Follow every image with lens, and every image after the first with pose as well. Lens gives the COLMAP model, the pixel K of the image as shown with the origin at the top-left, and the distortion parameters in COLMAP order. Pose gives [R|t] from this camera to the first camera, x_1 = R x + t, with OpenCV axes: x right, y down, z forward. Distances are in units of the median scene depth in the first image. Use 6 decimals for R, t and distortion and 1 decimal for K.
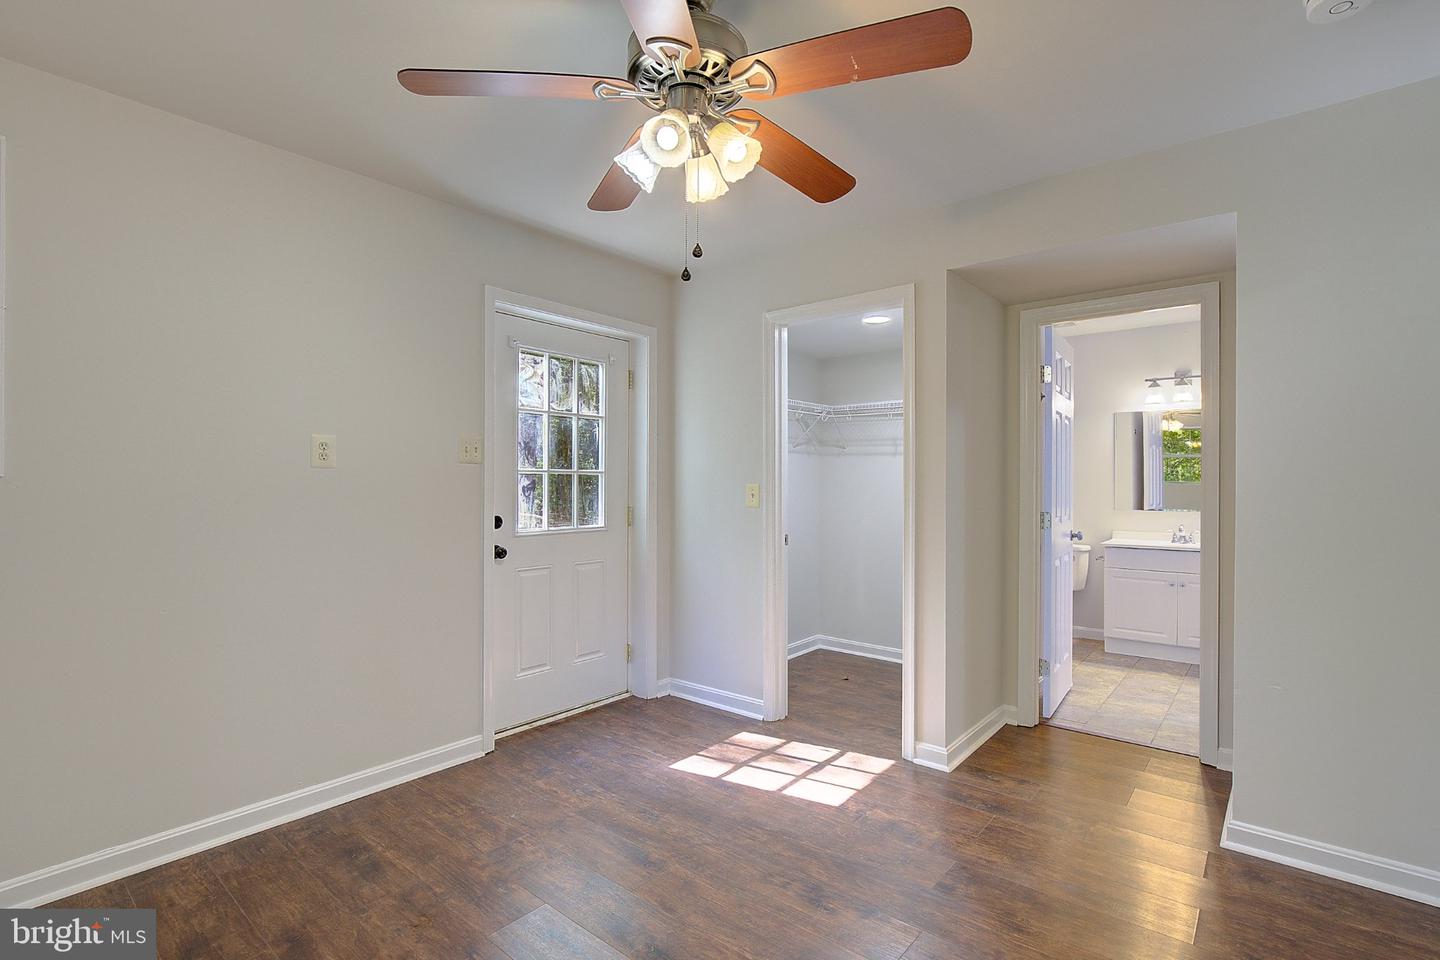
lens RADIAL K [[674.1, 0, 724.6], [0, 674.1, 486.9], [0, 0, 1]] dist [-0.023361, 0.003216]
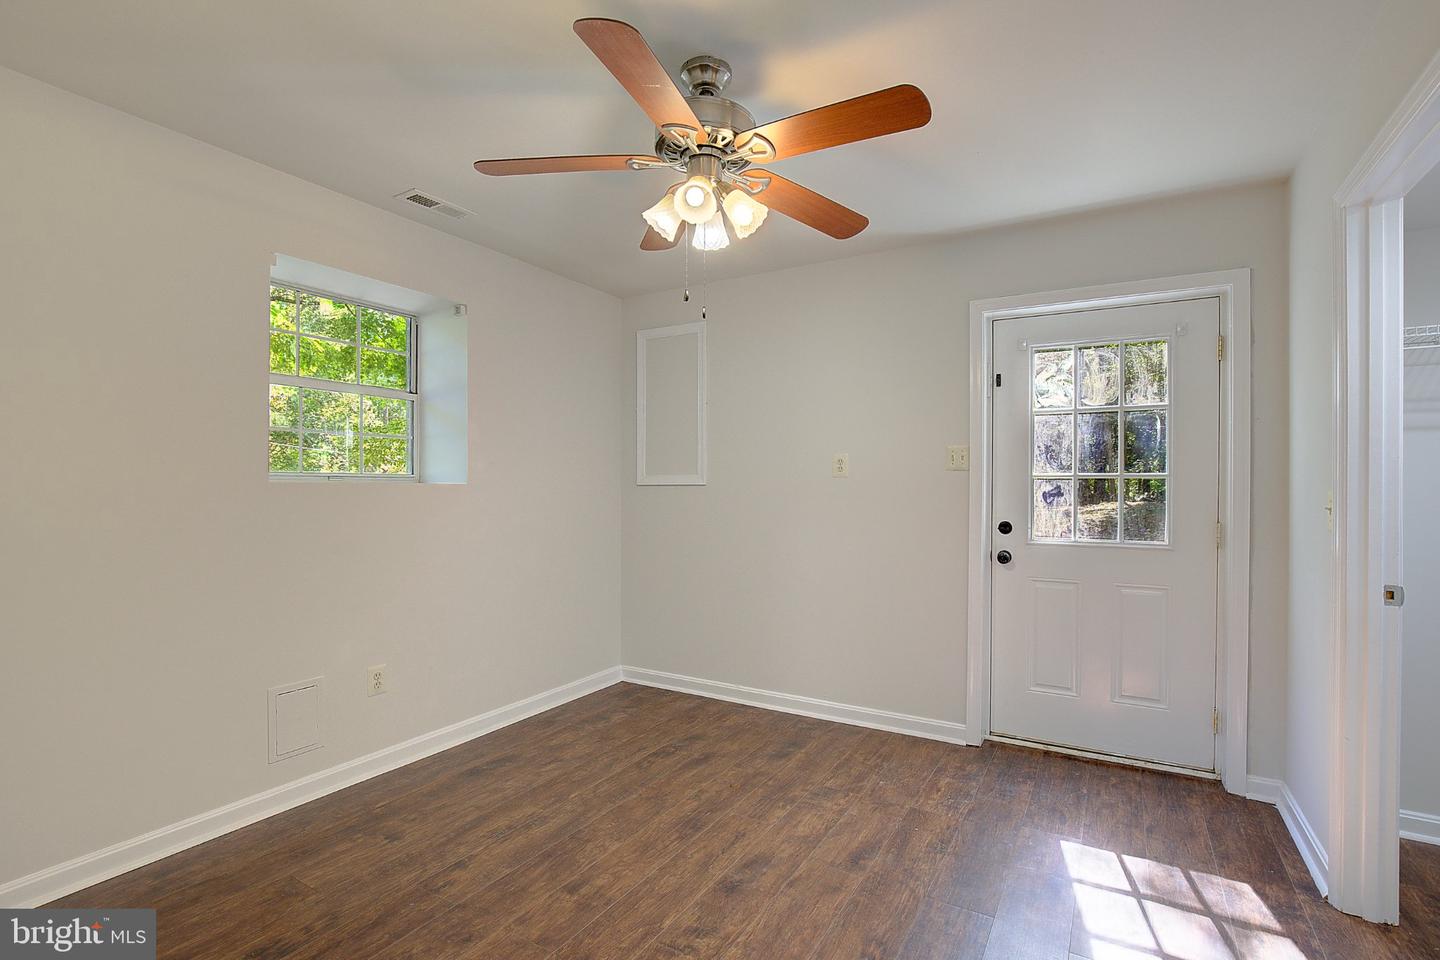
lens RADIAL K [[674.1, 0, 760.0], [0, 674.1, 486.8], [0, 0, 1]] dist [-0.023361, 0.003216]
pose [[0.167320, -0.001778, -0.985901, 0.568392], [-0.008001, 0.999963, -0.003161, -0.002338], [0.985870, 0.008417, 0.167300, 0.446936]]
